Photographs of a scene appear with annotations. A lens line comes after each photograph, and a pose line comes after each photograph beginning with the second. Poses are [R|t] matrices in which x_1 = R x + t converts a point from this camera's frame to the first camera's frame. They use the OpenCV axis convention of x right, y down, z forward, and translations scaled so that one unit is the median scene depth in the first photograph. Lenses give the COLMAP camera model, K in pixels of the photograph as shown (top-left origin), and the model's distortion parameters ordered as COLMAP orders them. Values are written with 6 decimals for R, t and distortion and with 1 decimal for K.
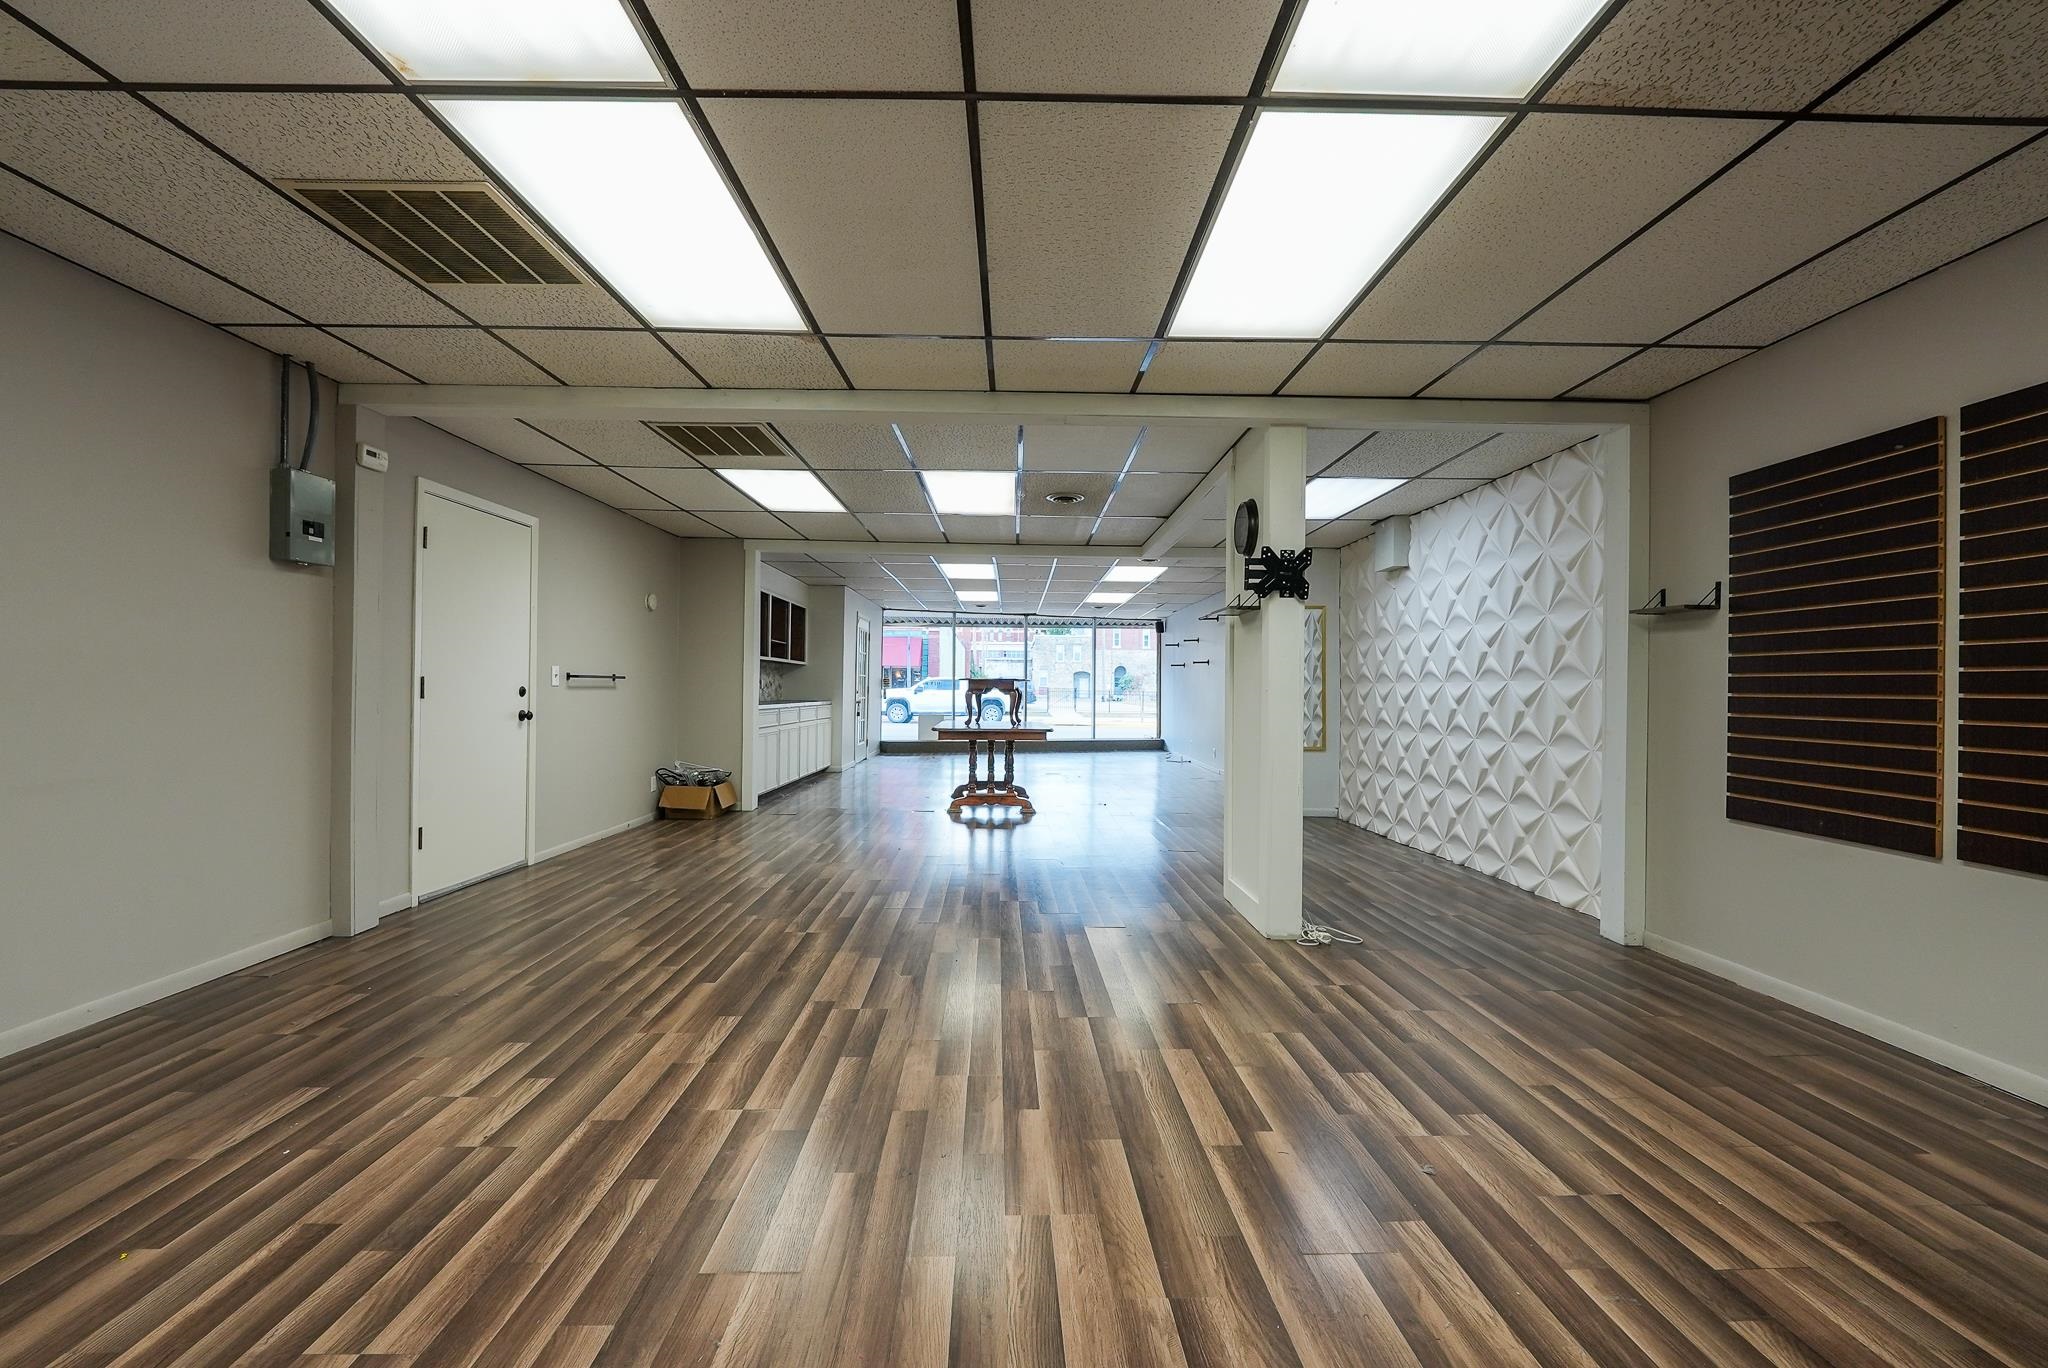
lens RADIAL K [[833.3, 0, 1025.9], [0, 833.3, 682.2], [0, 0, 1]] dist [-0.009277, -0.000094]
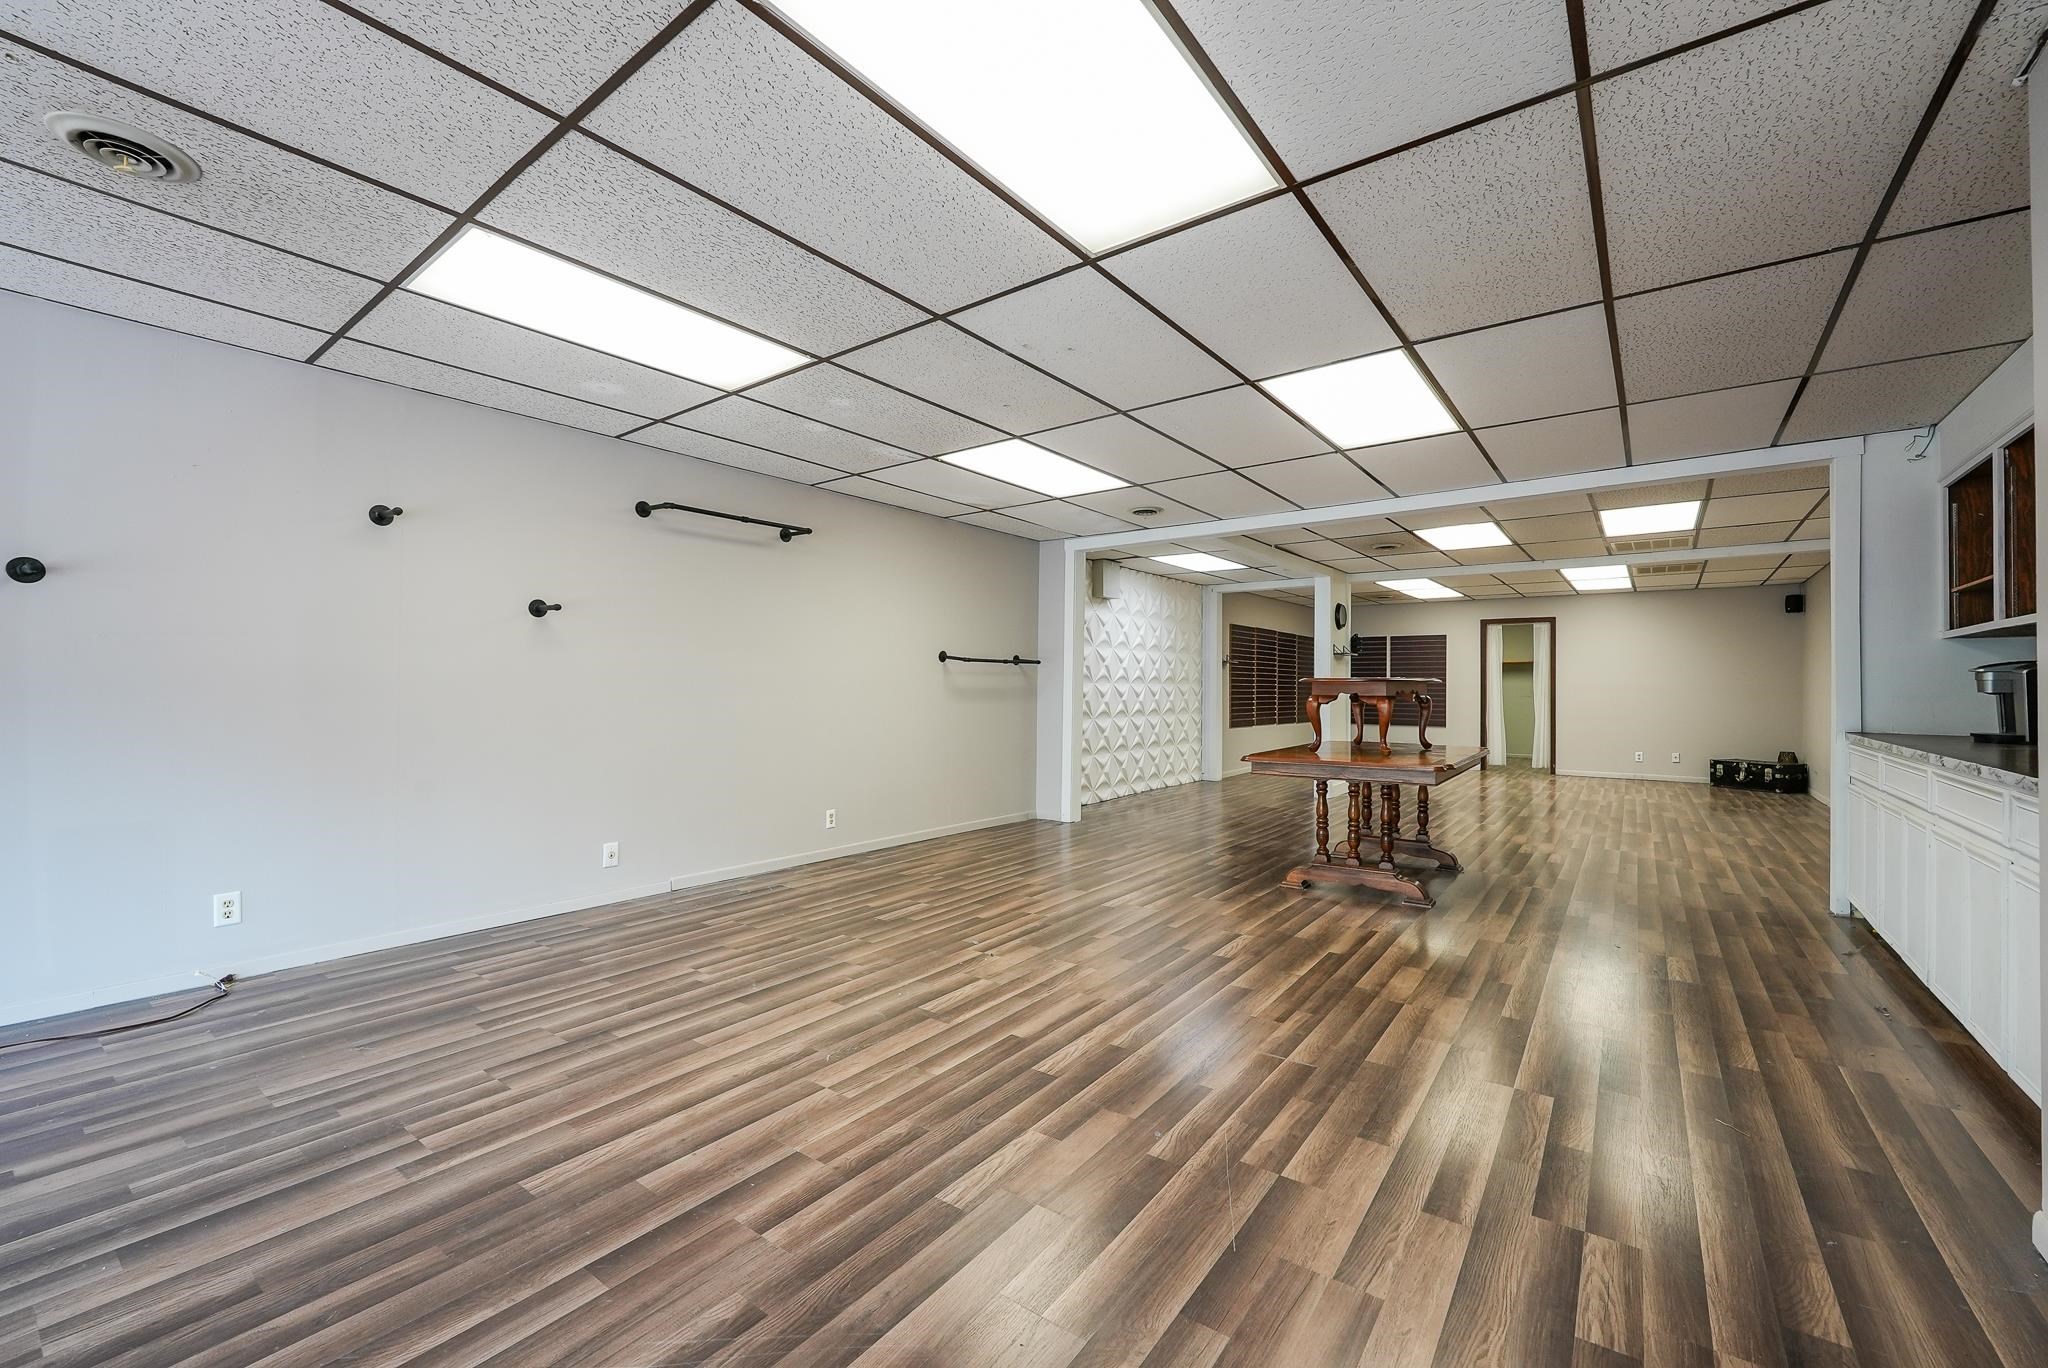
lens RADIAL K [[833.3, 0, 1025.9], [0, 833.3, 682.2], [0, 0, 1]] dist [-0.009277, -0.000094]
pose [[0.789652, -0.013159, -0.613414, 0.003212], [0.007607, 0.999903, -0.011657, 0.000665], [0.613508, 0.004539, 0.789676, -0.249622]]
